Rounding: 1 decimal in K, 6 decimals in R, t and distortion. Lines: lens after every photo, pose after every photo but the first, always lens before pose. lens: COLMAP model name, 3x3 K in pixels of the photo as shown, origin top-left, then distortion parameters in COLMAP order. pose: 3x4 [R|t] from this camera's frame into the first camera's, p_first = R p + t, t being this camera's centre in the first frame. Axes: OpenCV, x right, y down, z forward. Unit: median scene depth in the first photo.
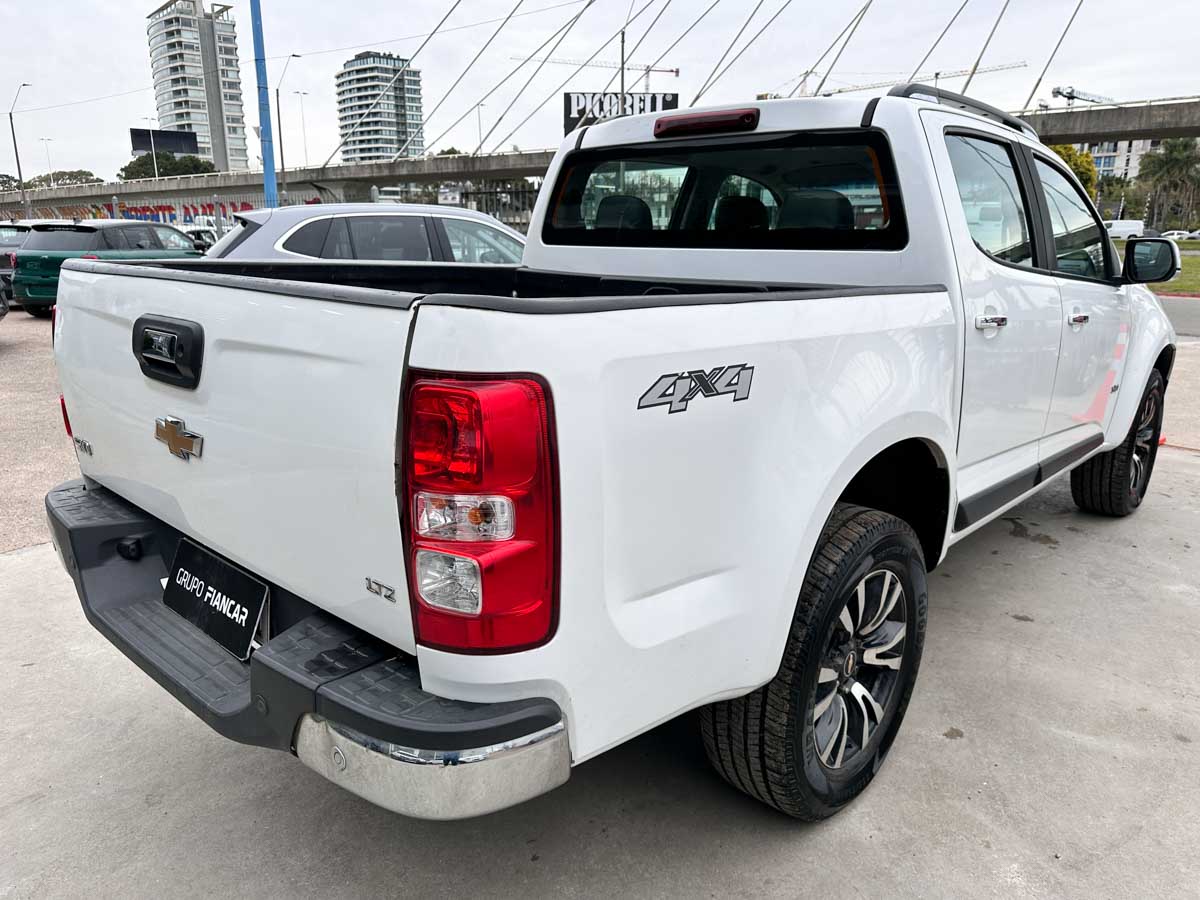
lens RADIAL K [[851.4, 0, 589.7], [0, 851.4, 447.0], [0, 0, 1]] dist [0.019311, -0.022033]
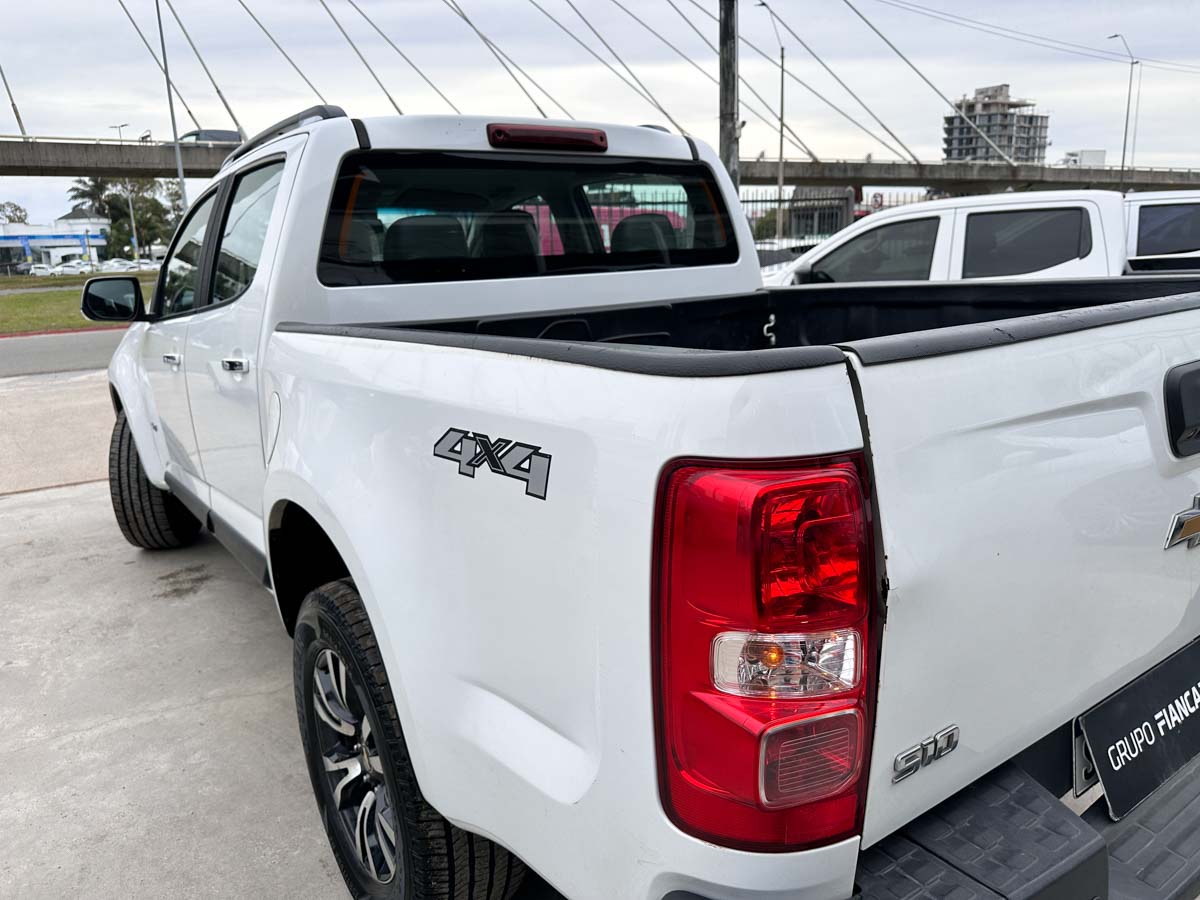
lens RADIAL K [[851.4, 0, 592.7], [0, 851.4, 454.2], [0, 0, 1]] dist [0.019311, -0.022033]
pose [[0.208624, -0.242644, 0.947418, -0.671432], [0.280142, 0.942967, 0.179817, -0.181720], [-0.937015, 0.227897, 0.264700, 0.677097]]
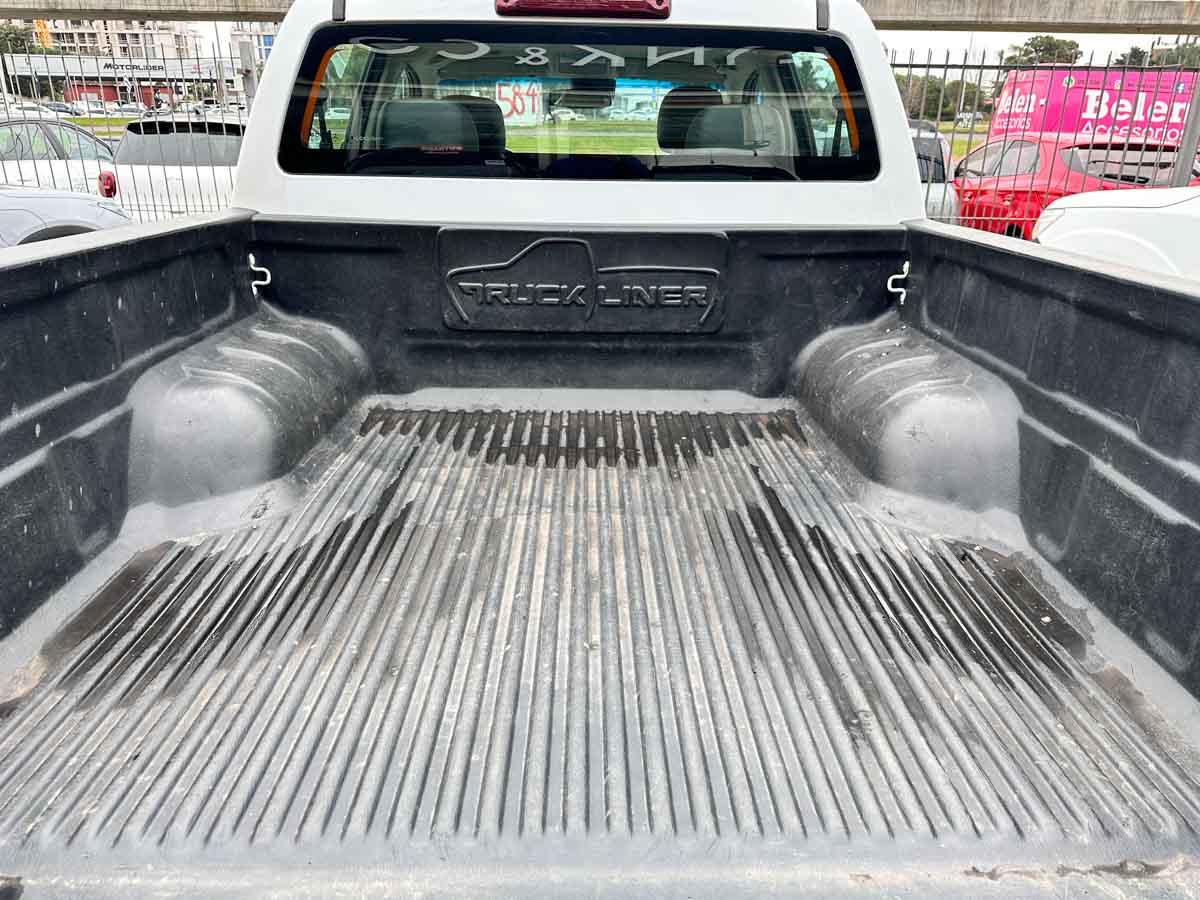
lens RADIAL K [[851.4, 0, 590.4], [0, 851.4, 451.3], [0, 0, 1]] dist [0.019311, -0.022033]
pose [[0.725874, -0.248964, 0.641190, -0.351029], [0.161102, 0.967802, 0.193403, -0.129701], [-0.668695, -0.037089, 0.742611, 0.385644]]
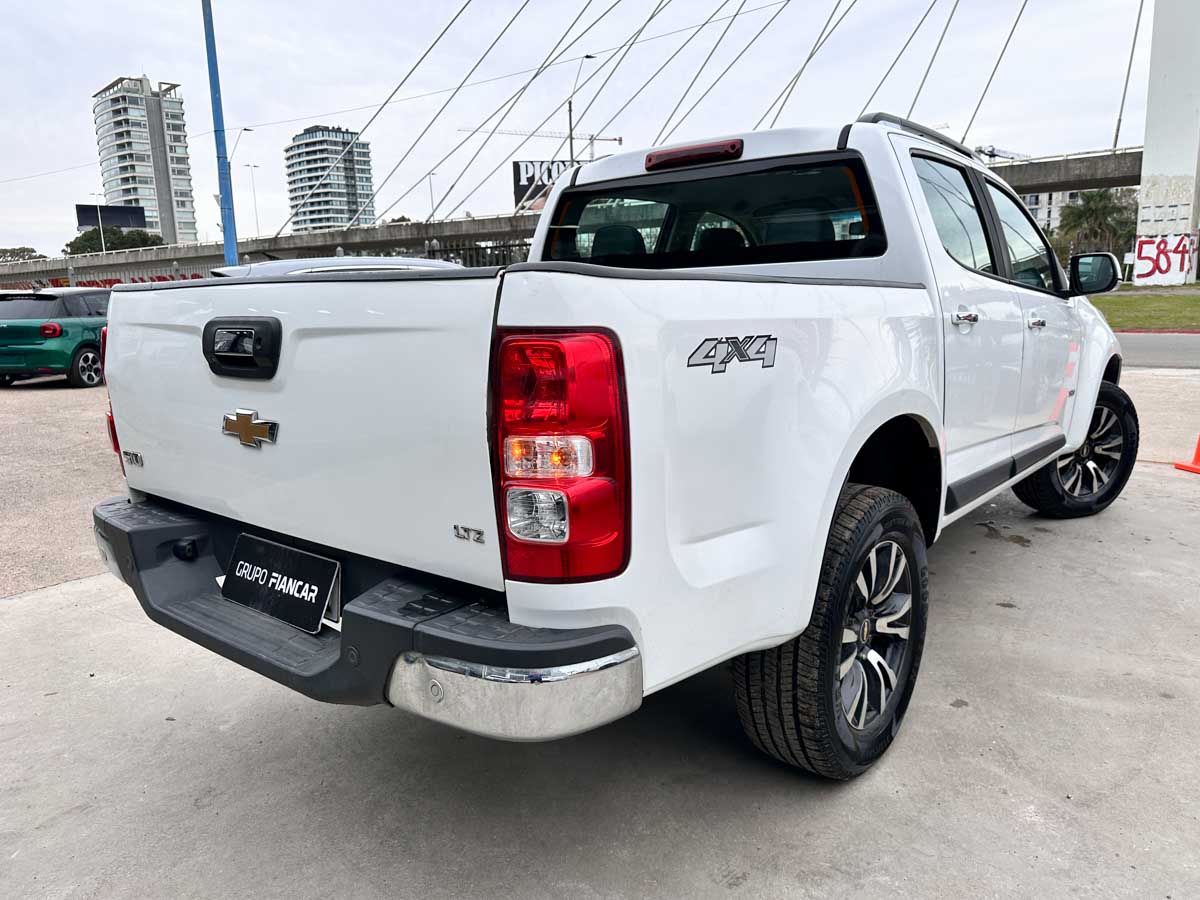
lens RADIAL K [[851.4, 0, 595.4], [0, 851.4, 442.1], [0, 0, 1]] dist [0.019311, -0.022033]
pose [[0.997639, -0.039096, 0.056468, -0.056901], [0.043195, 0.996374, -0.073297, 0.054154], [-0.053397, 0.075563, 0.995710, -0.046376]]
